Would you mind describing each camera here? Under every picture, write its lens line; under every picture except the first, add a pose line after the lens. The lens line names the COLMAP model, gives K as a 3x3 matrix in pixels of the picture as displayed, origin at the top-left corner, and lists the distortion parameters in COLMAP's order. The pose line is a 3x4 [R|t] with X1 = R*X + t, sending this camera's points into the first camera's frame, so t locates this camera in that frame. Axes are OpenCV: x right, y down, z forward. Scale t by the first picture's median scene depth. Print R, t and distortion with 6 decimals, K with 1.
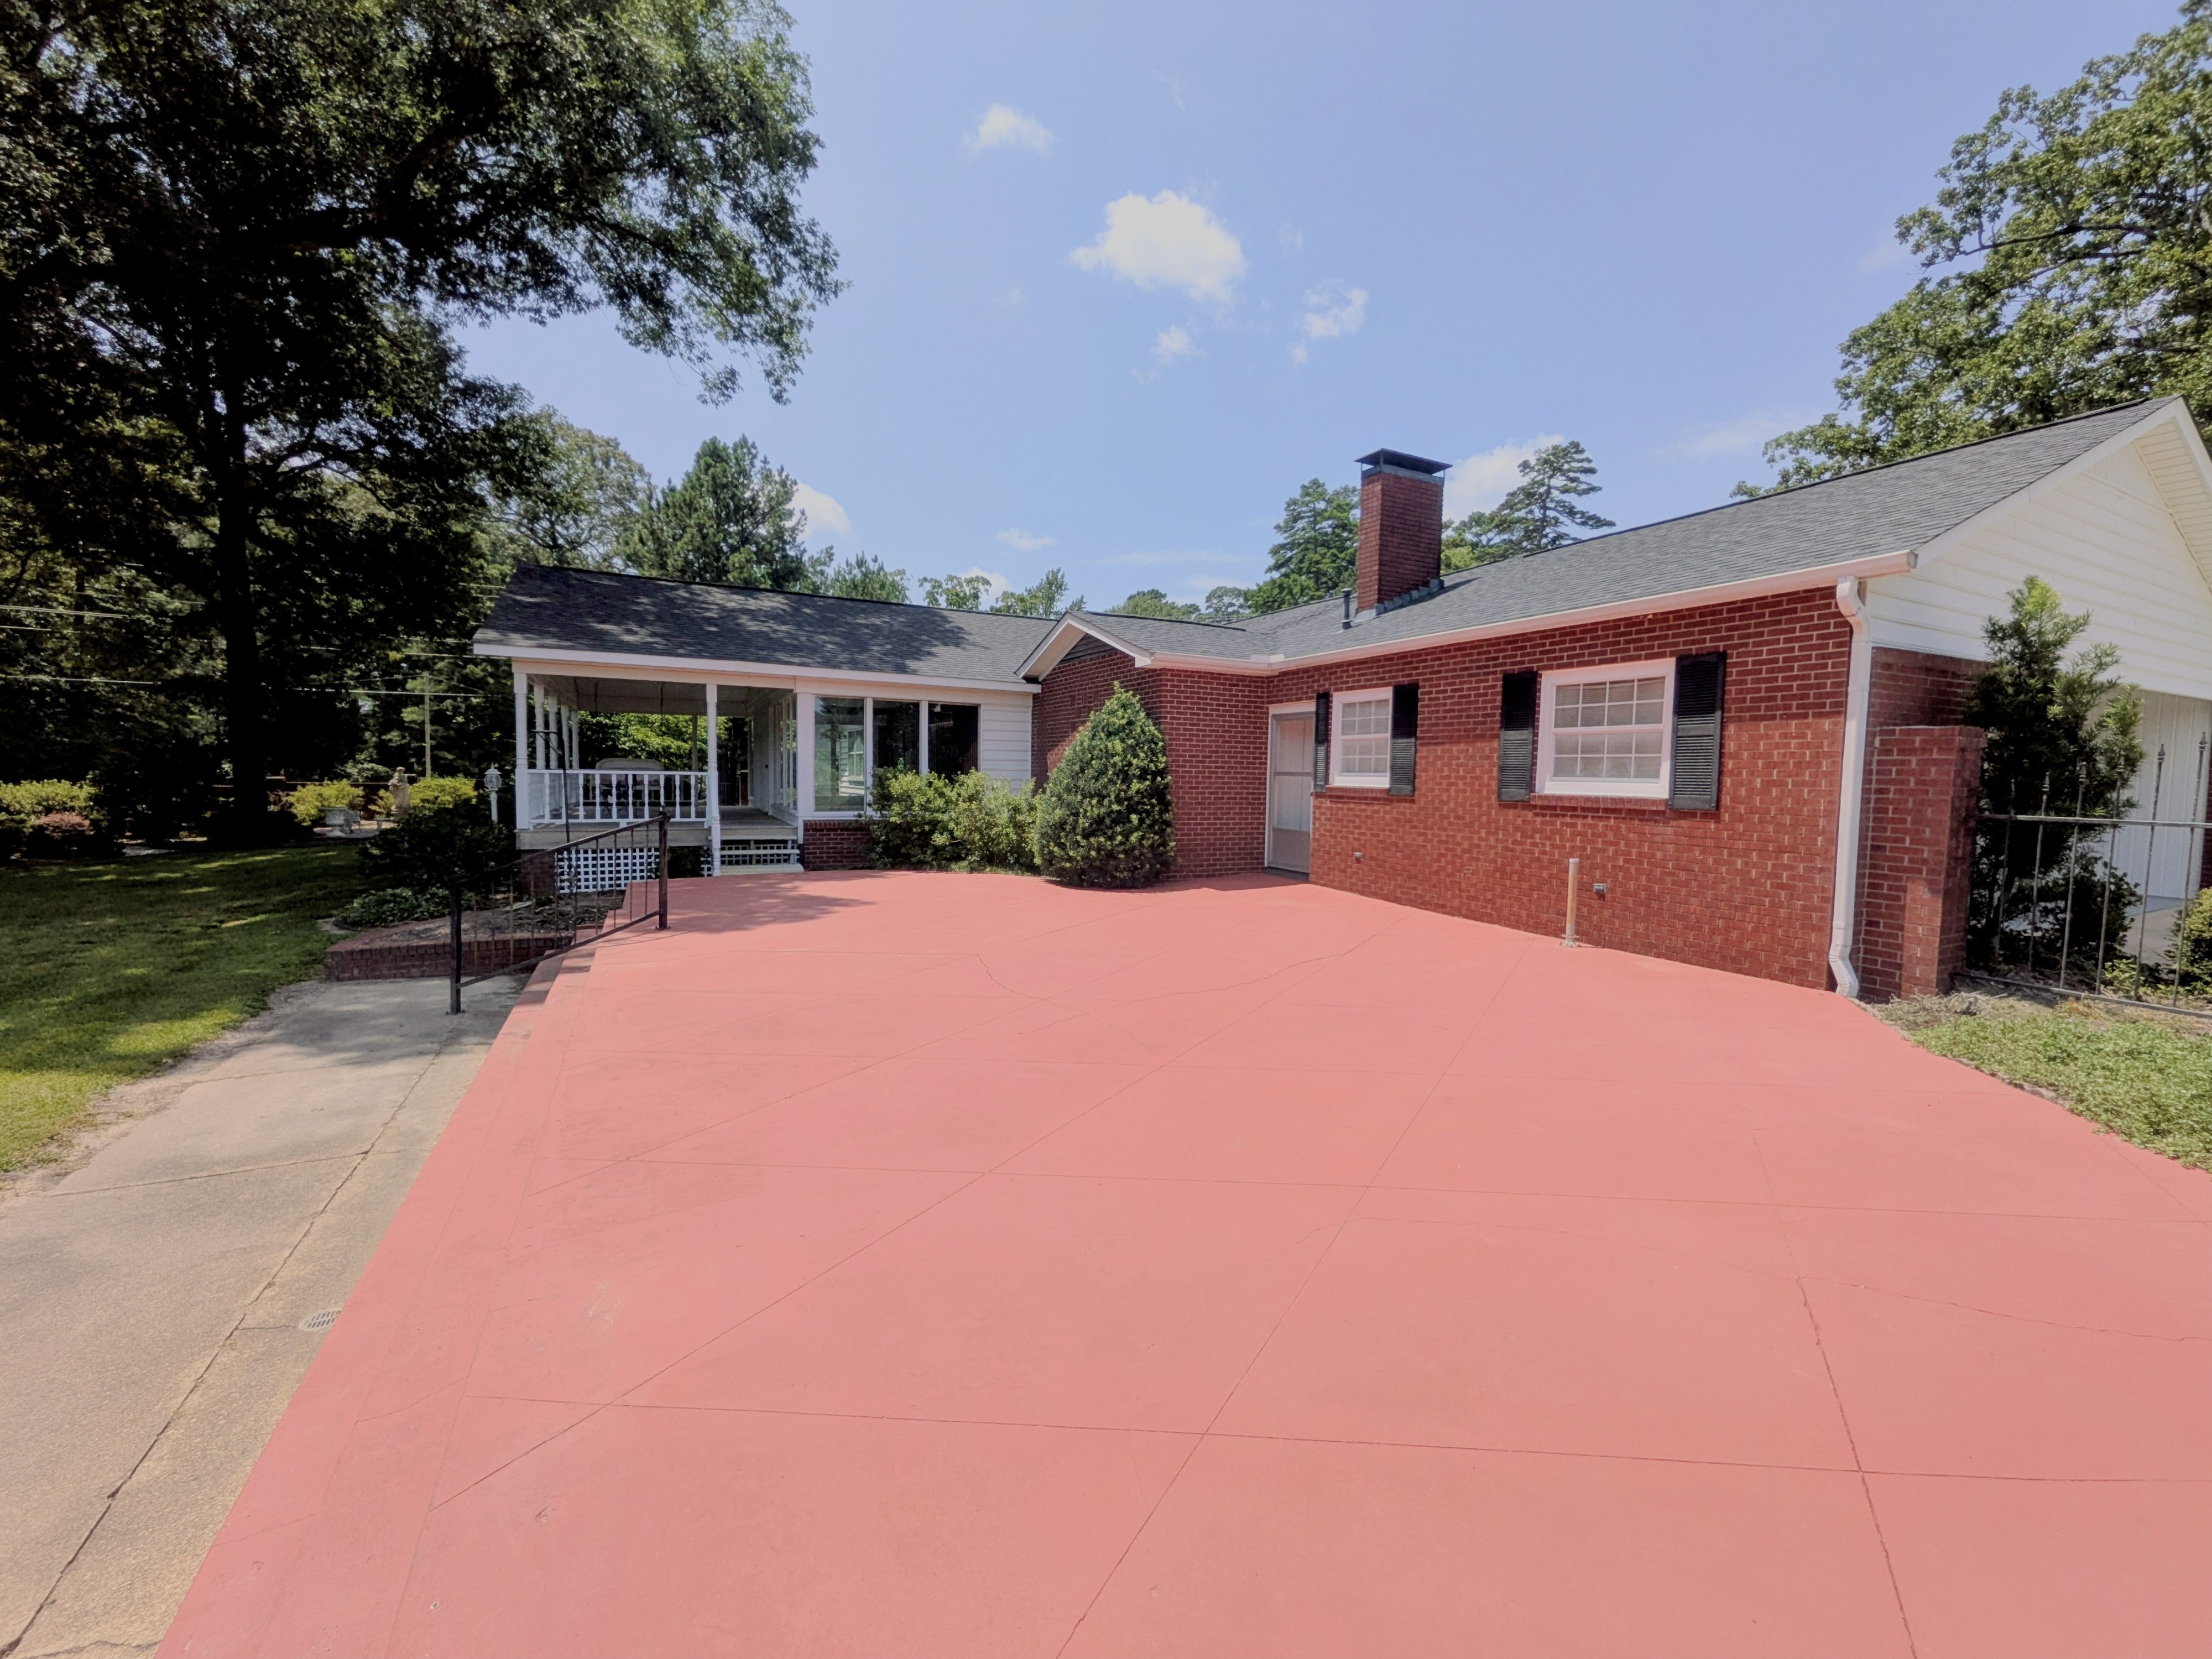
lens RADIAL K [[874.8, 0, 1108.9], [0, 874.8, 831.7], [0, 0, 1]] dist [0.010803, -0.003875]
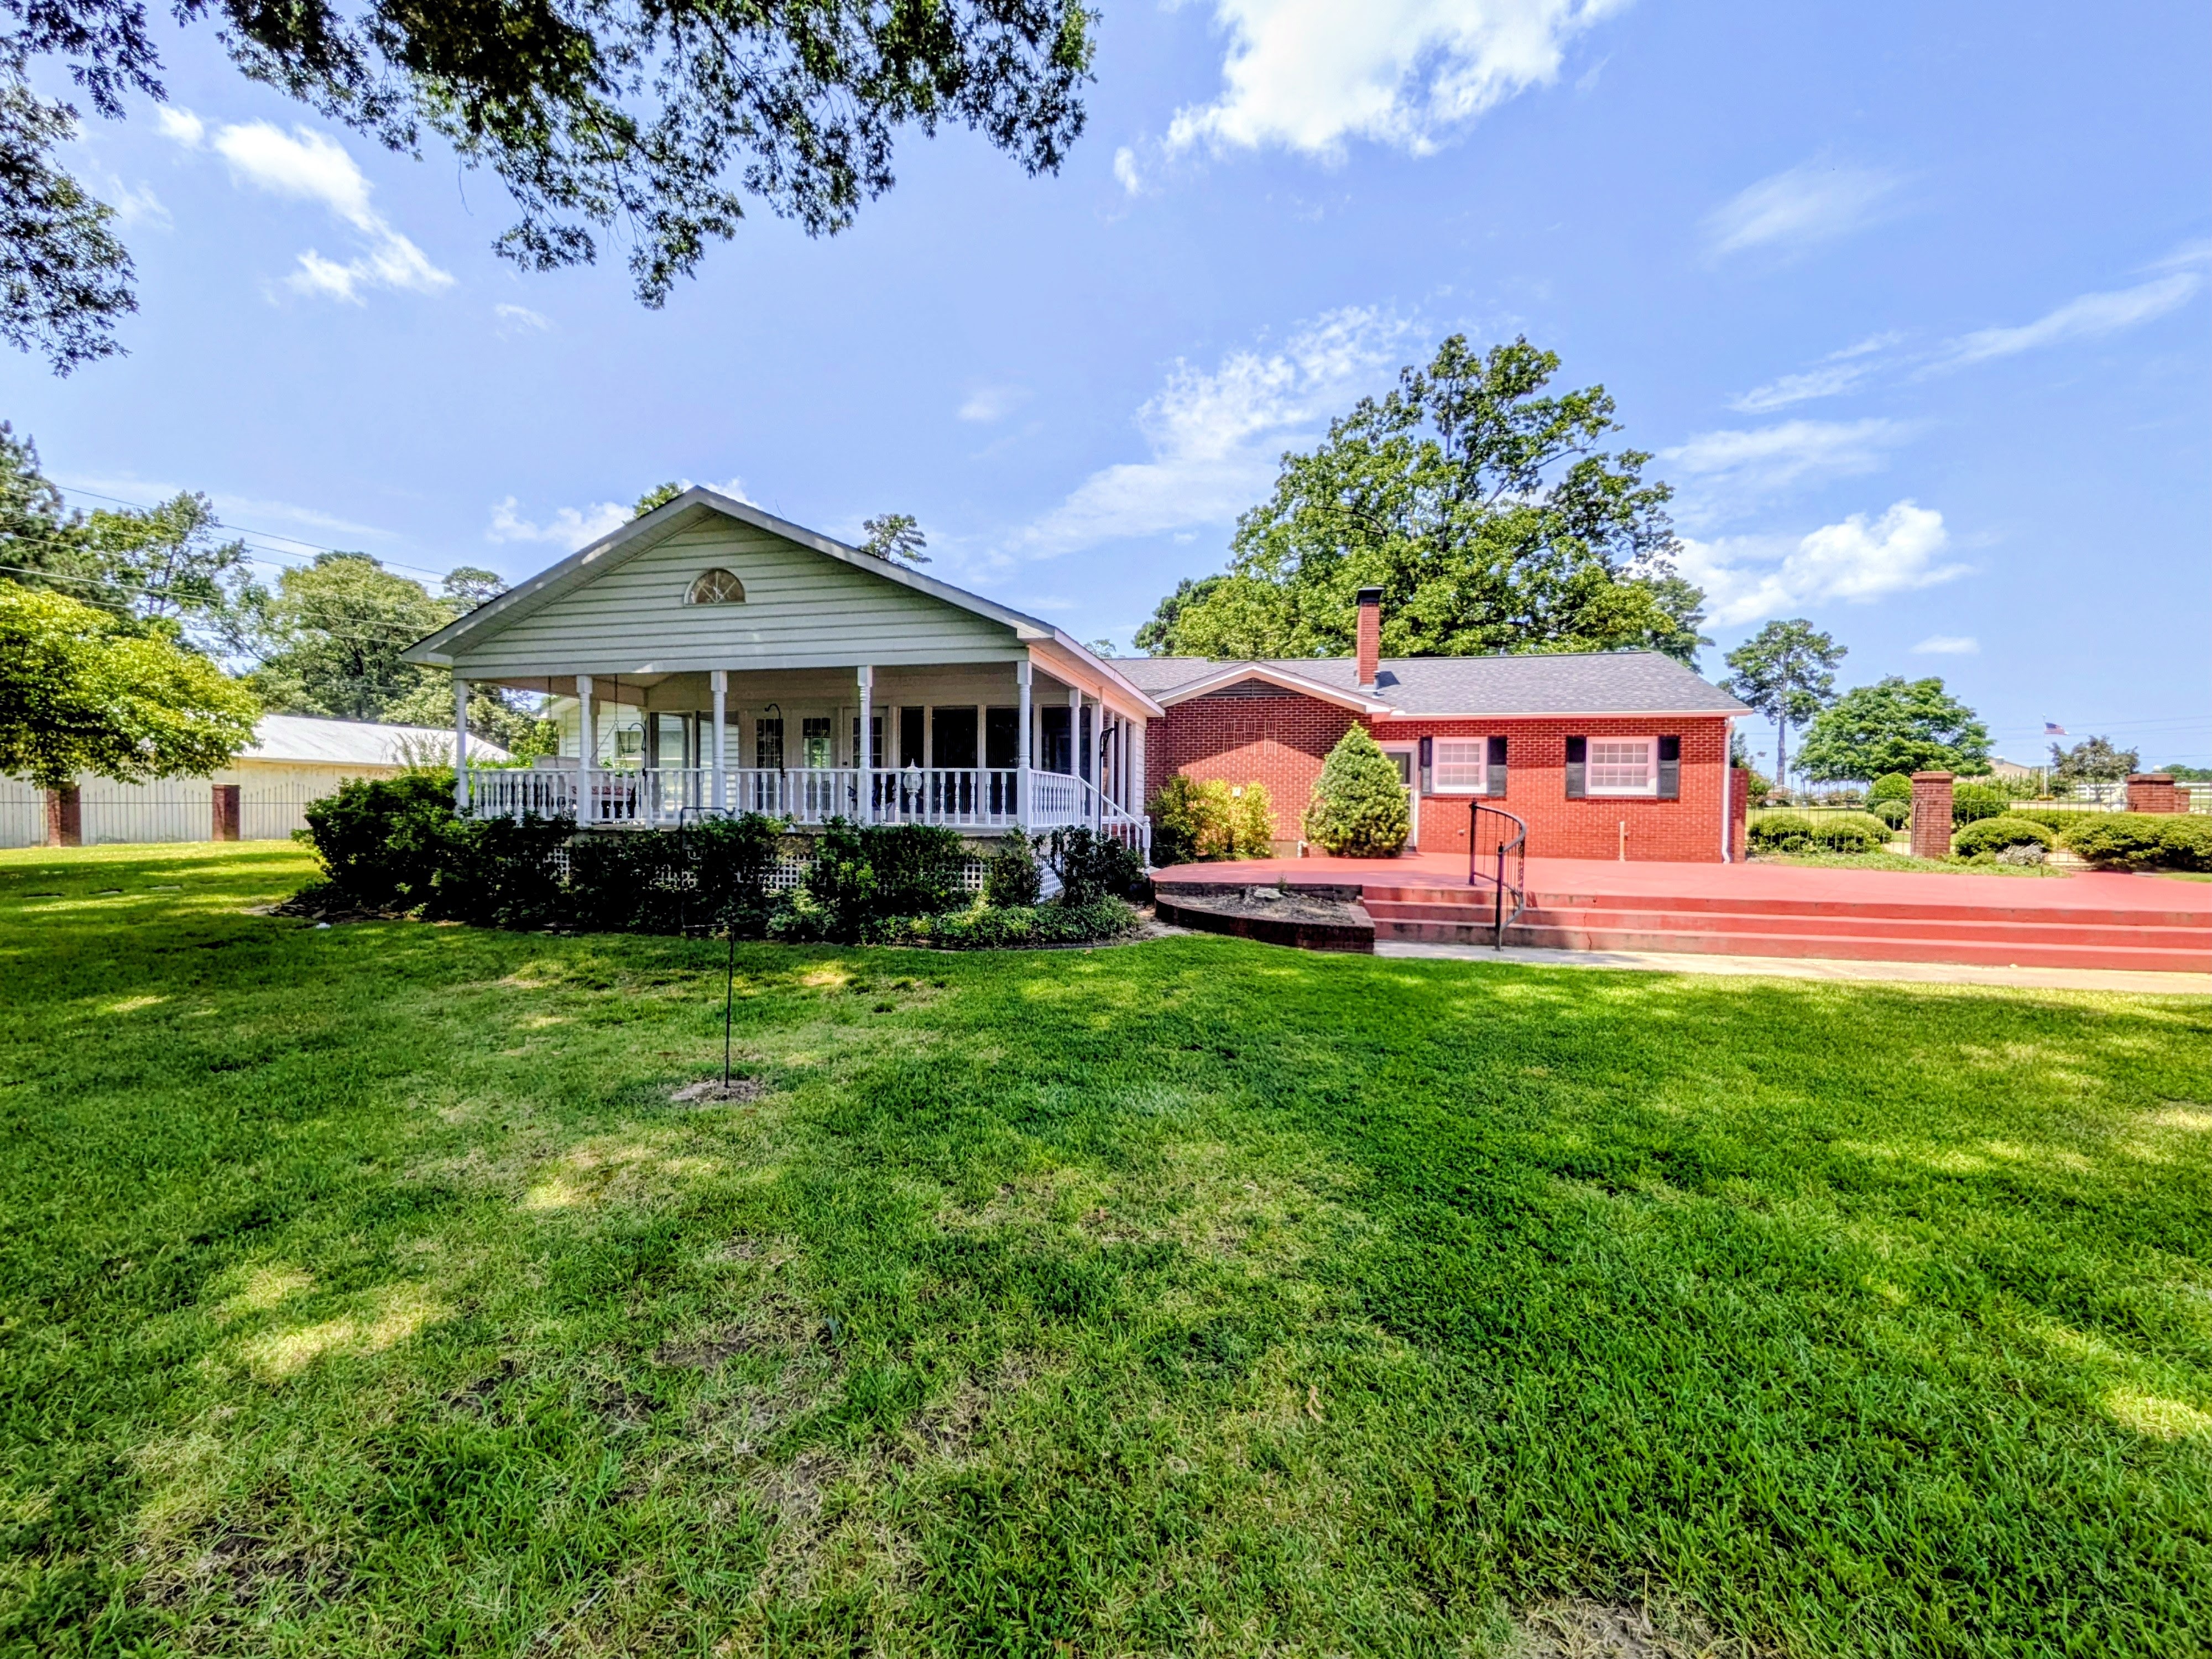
lens RADIAL K [[874.8, 0, 1108.9], [0, 874.8, 831.7], [0, 0, 1]] dist [0.010803, -0.003875]
pose [[0.643616, -0.026735, 0.764882, -1.369954], [0.049431, 0.998755, -0.006685, 0.003736], [-0.763751, 0.042111, 0.644136, 0.374262]]
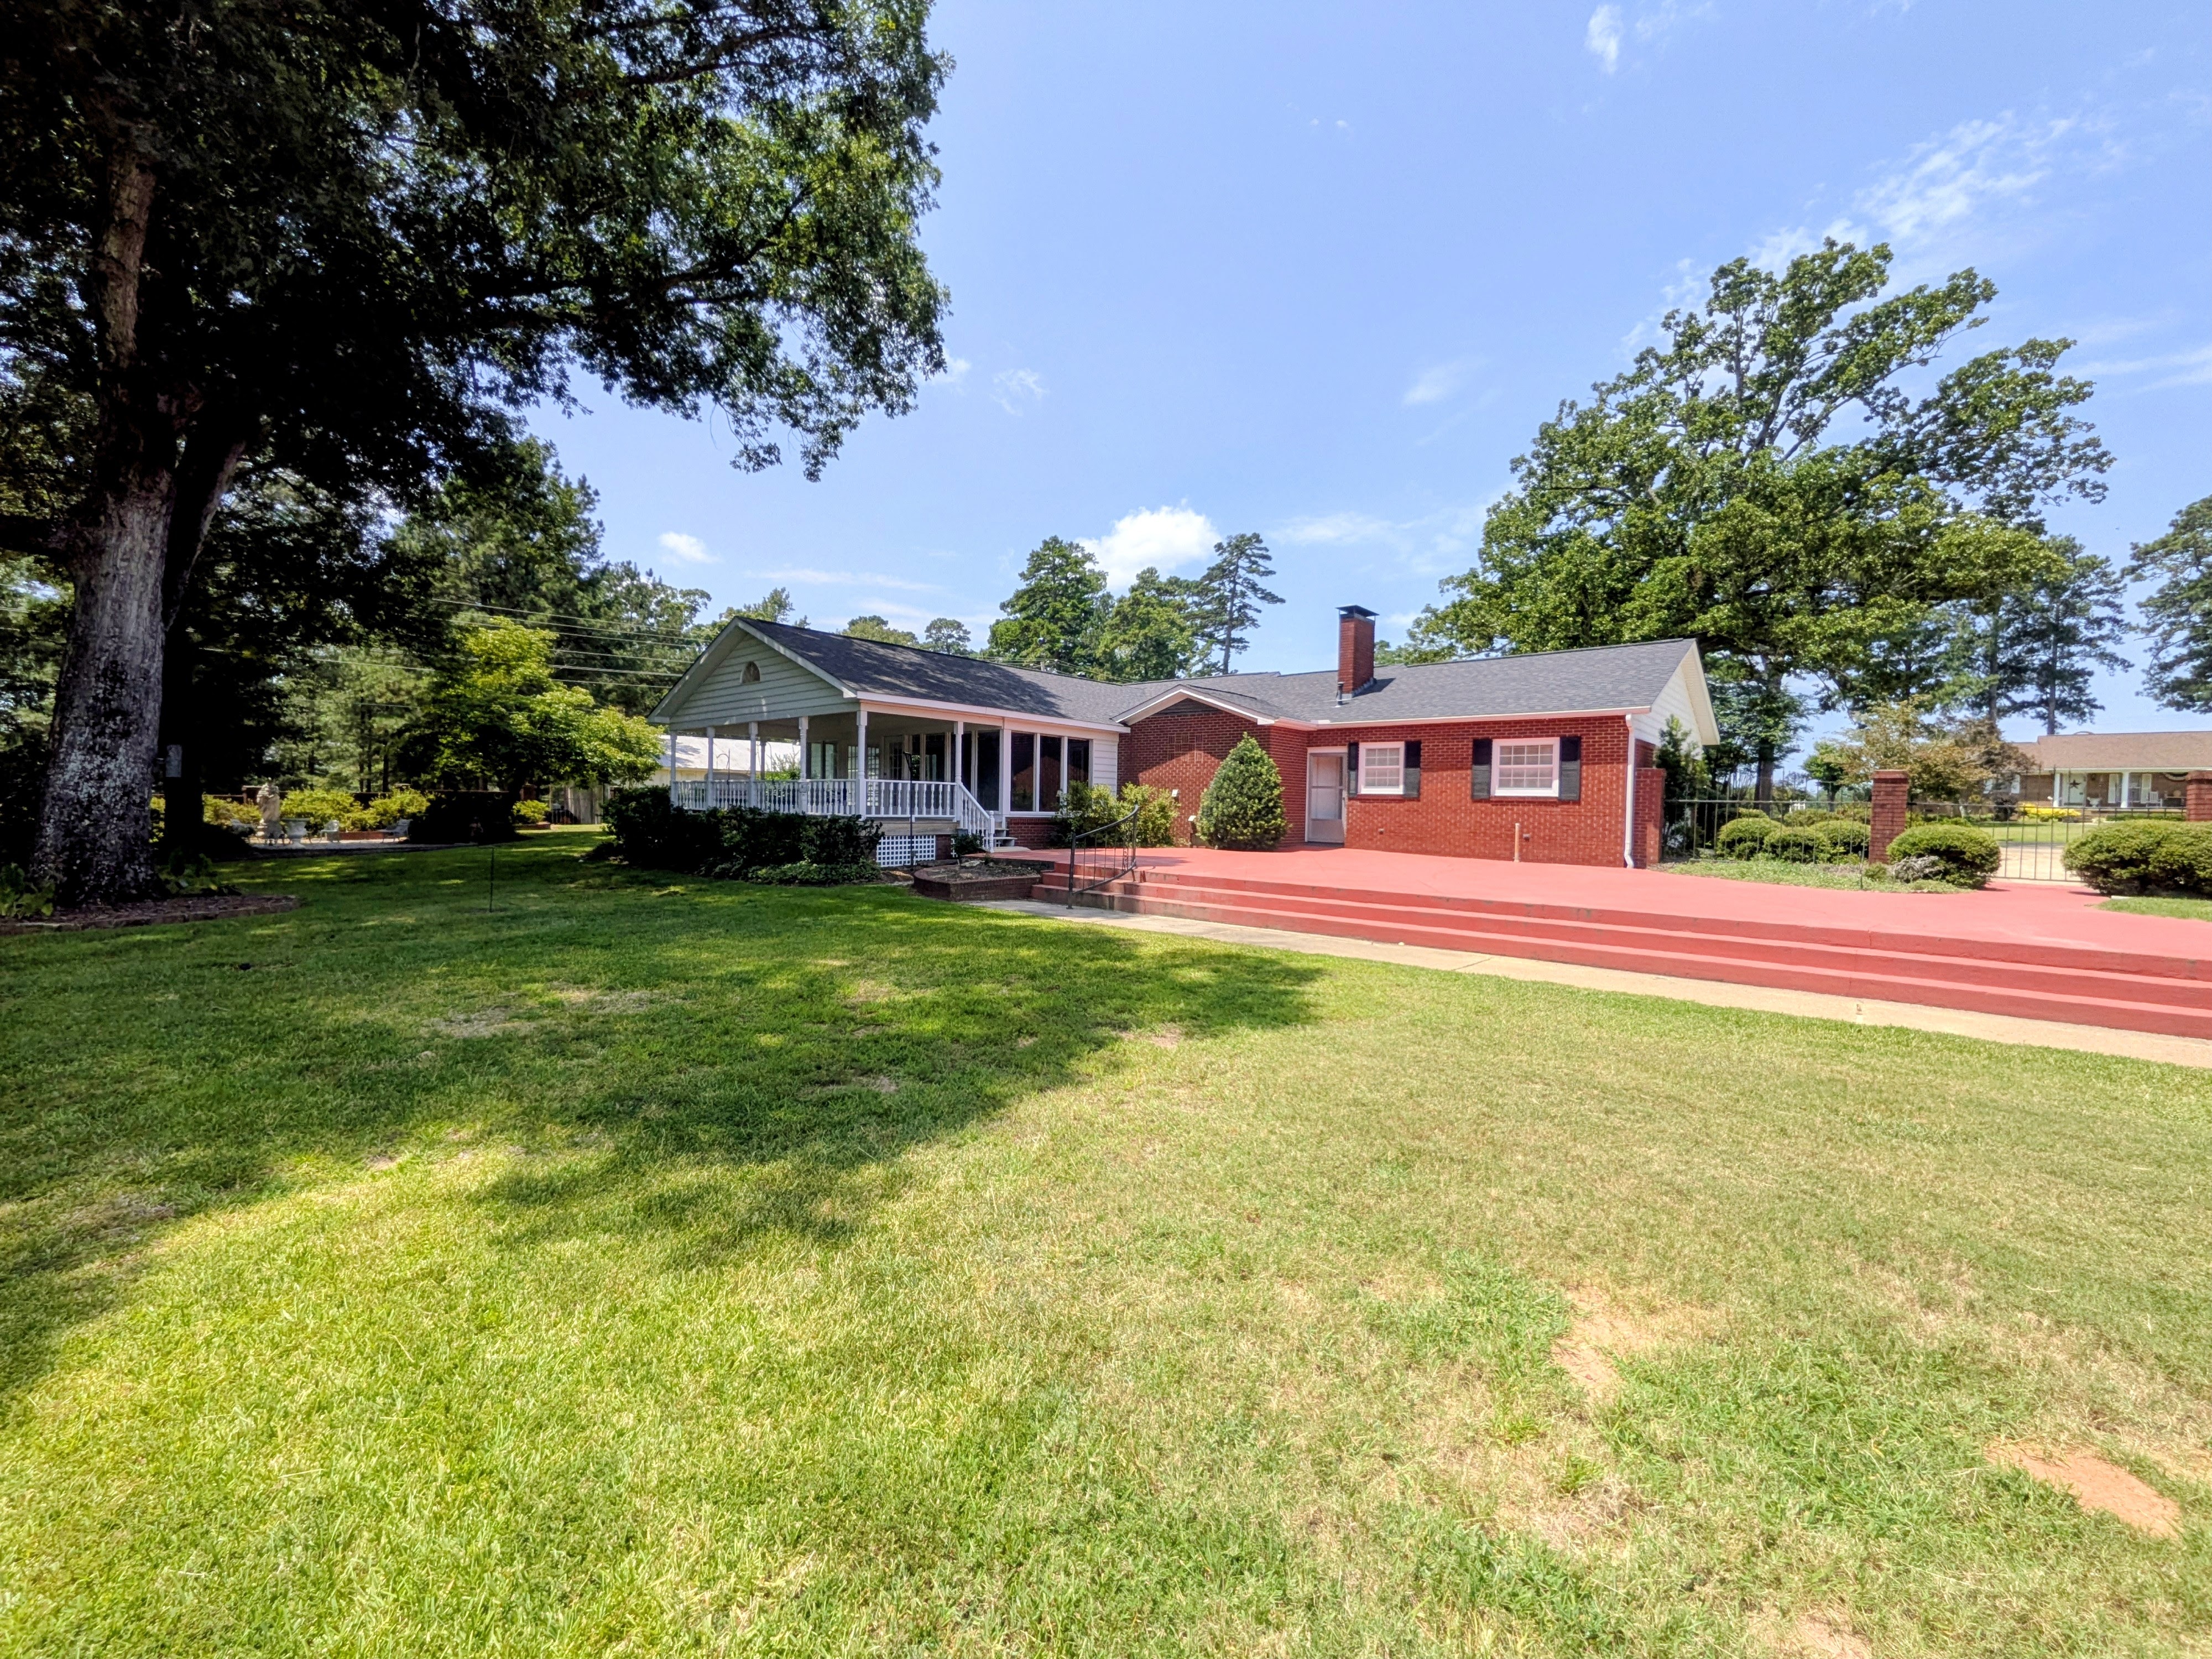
lens RADIAL K [[874.8, 0, 1108.9], [0, 874.8, 831.7], [0, 0, 1]] dist [0.010803, -0.003875]
pose [[0.929270, -0.008995, 0.369292, -0.859985], [0.019407, 0.999512, -0.024490, 0.058409], [-0.368891, 0.029924, 0.928991, -0.474923]]
